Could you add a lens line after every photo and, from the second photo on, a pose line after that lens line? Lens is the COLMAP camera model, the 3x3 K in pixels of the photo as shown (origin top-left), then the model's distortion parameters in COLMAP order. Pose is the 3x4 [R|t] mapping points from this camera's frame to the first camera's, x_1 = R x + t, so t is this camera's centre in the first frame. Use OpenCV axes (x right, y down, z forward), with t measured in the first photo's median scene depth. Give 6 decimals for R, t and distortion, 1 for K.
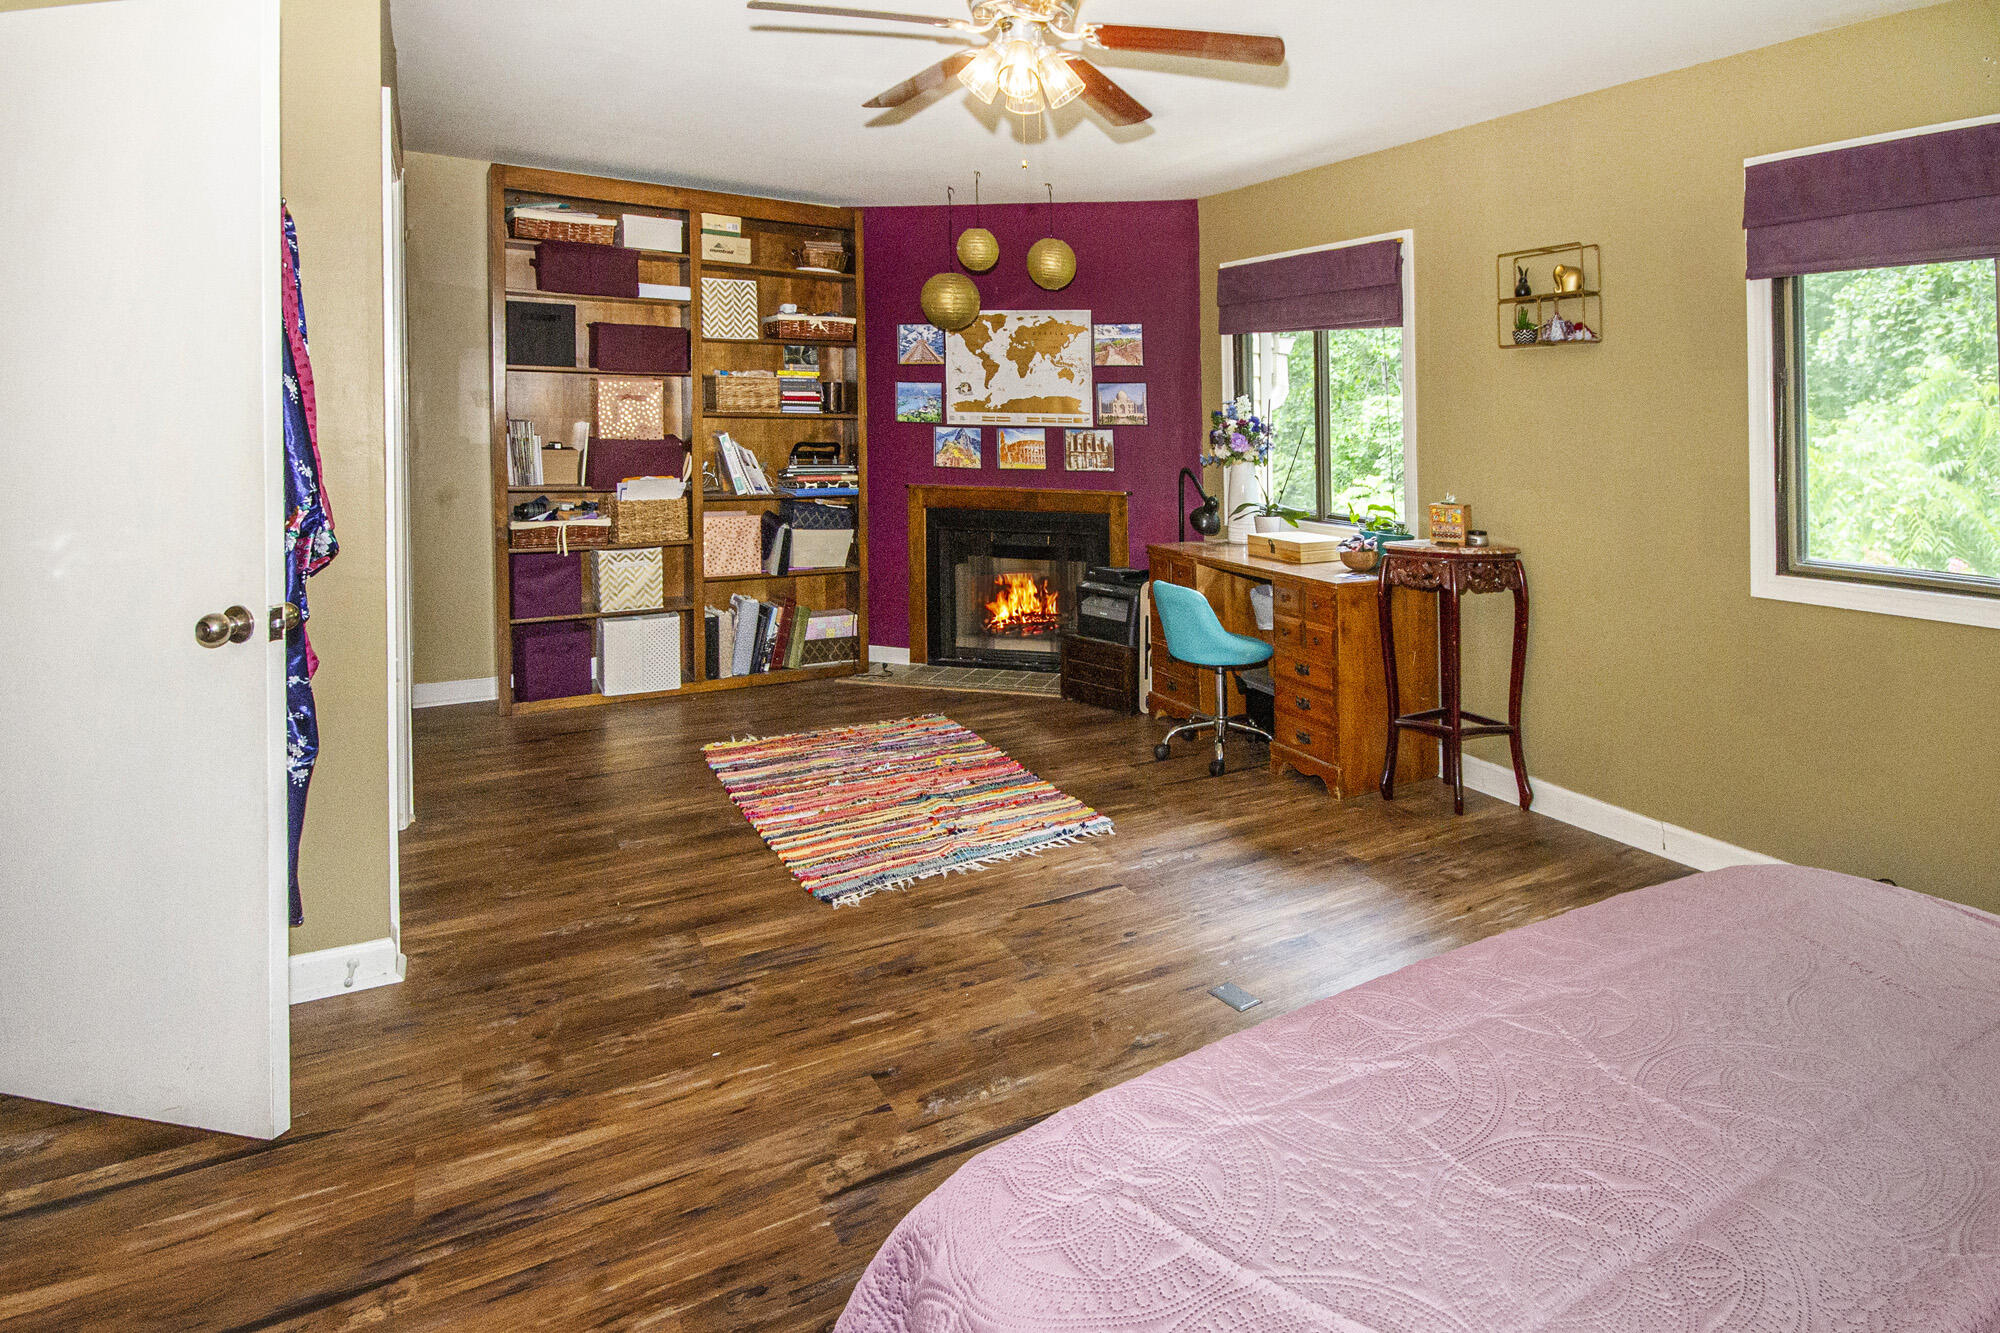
lens RADIAL K [[1083.5, 0, 1000.0], [0, 1083.5, 666.5], [0, 0, 1]] dist [0.003725, 0.001325]
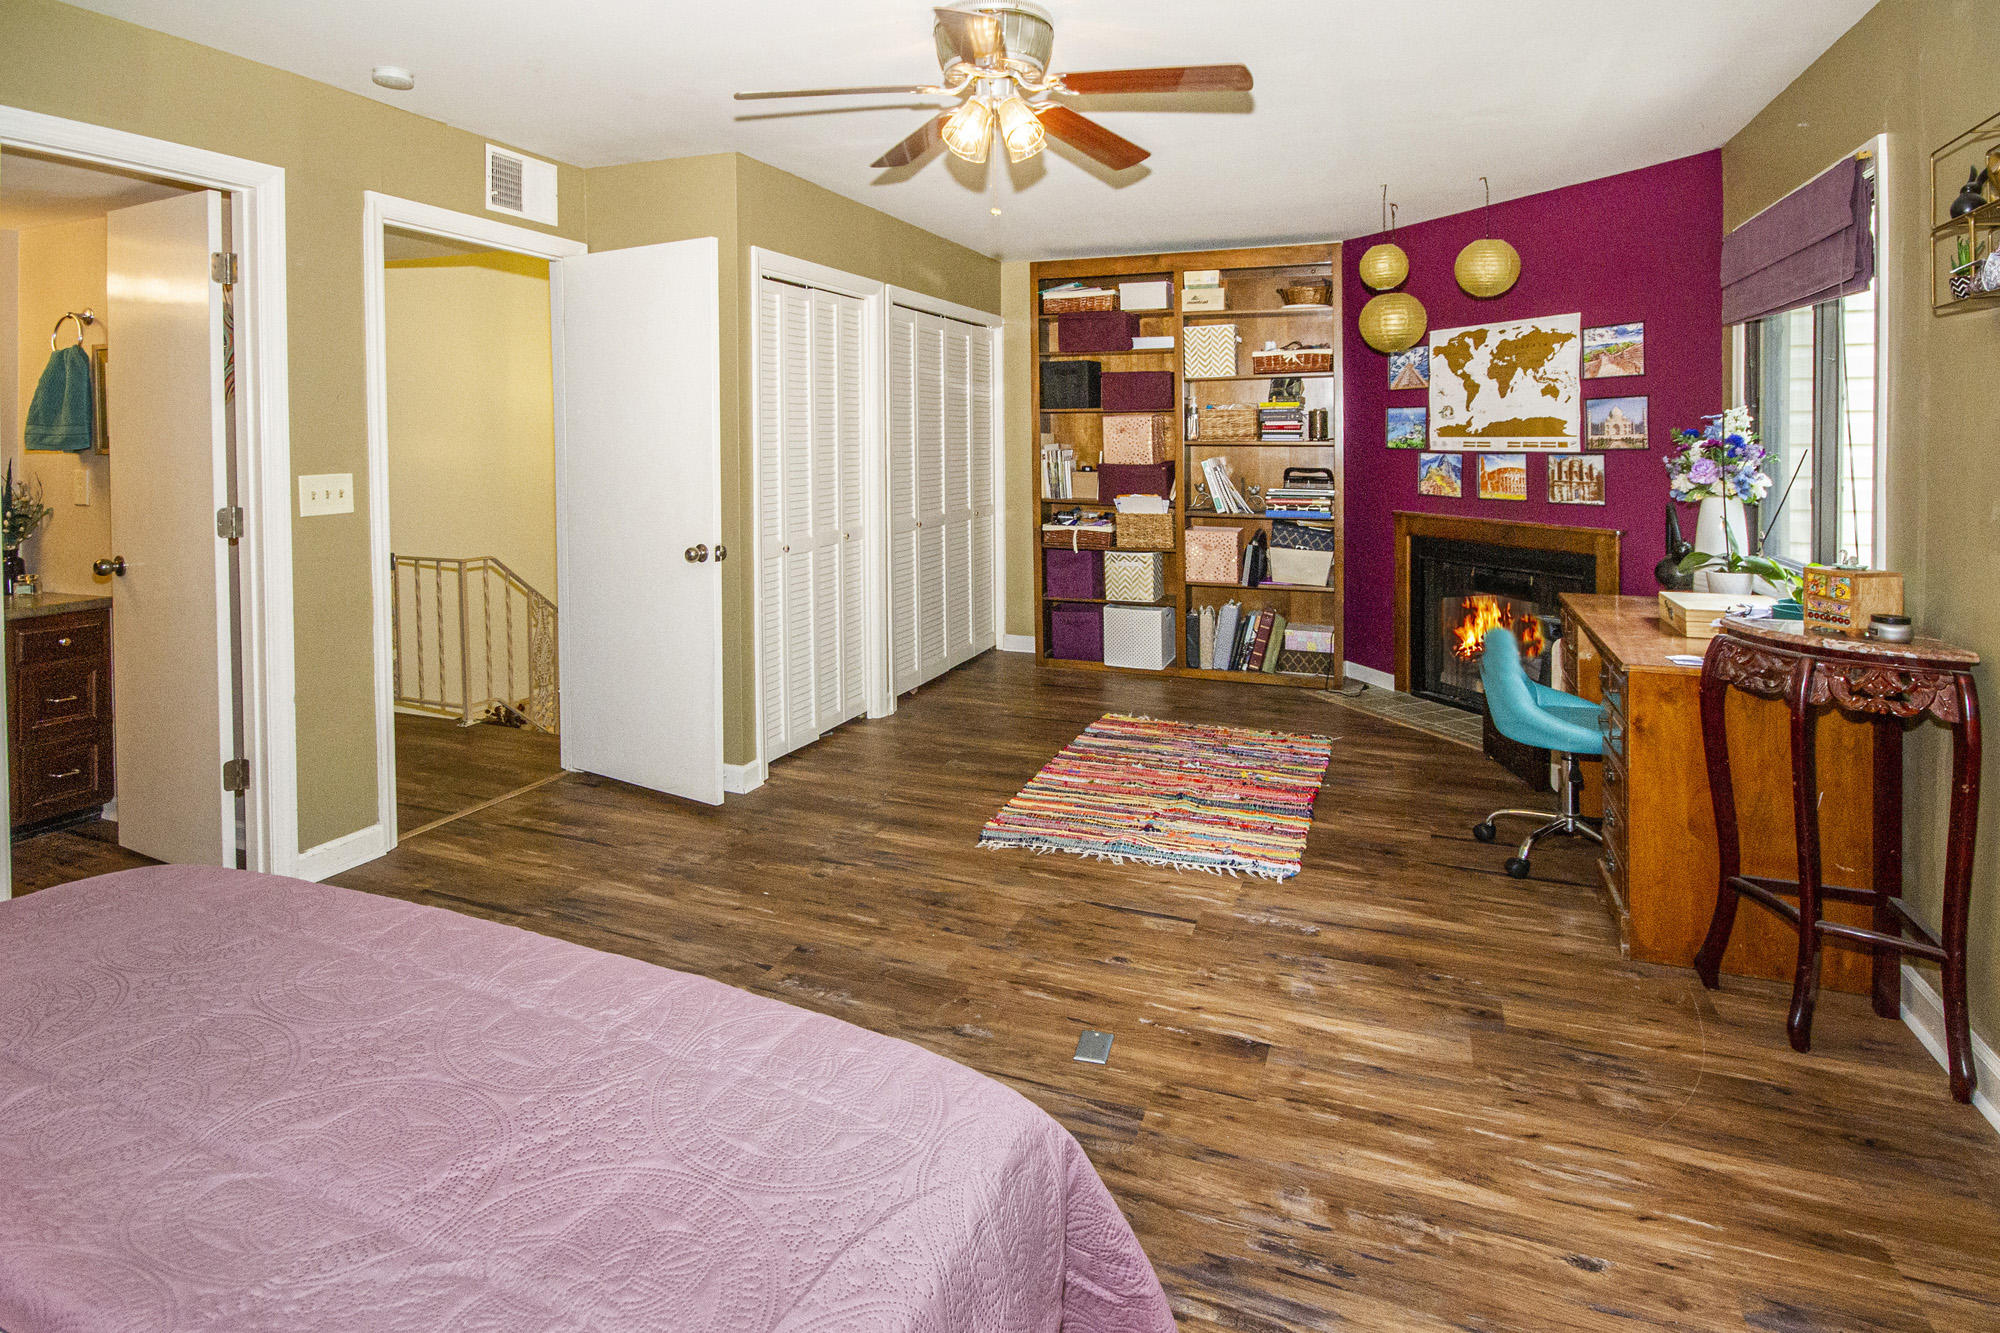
lens RADIAL K [[910.1, 0, 1000.0], [0, 910.1, 666.5], [0, 0, 1]] dist [0.015800, 0.000379]
pose [[0.632704, 0.173155, -0.754787, 0.380387], [-0.166812, 0.982274, 0.085512, -0.042880], [0.756214, 0.071803, 0.650373, 0.208634]]
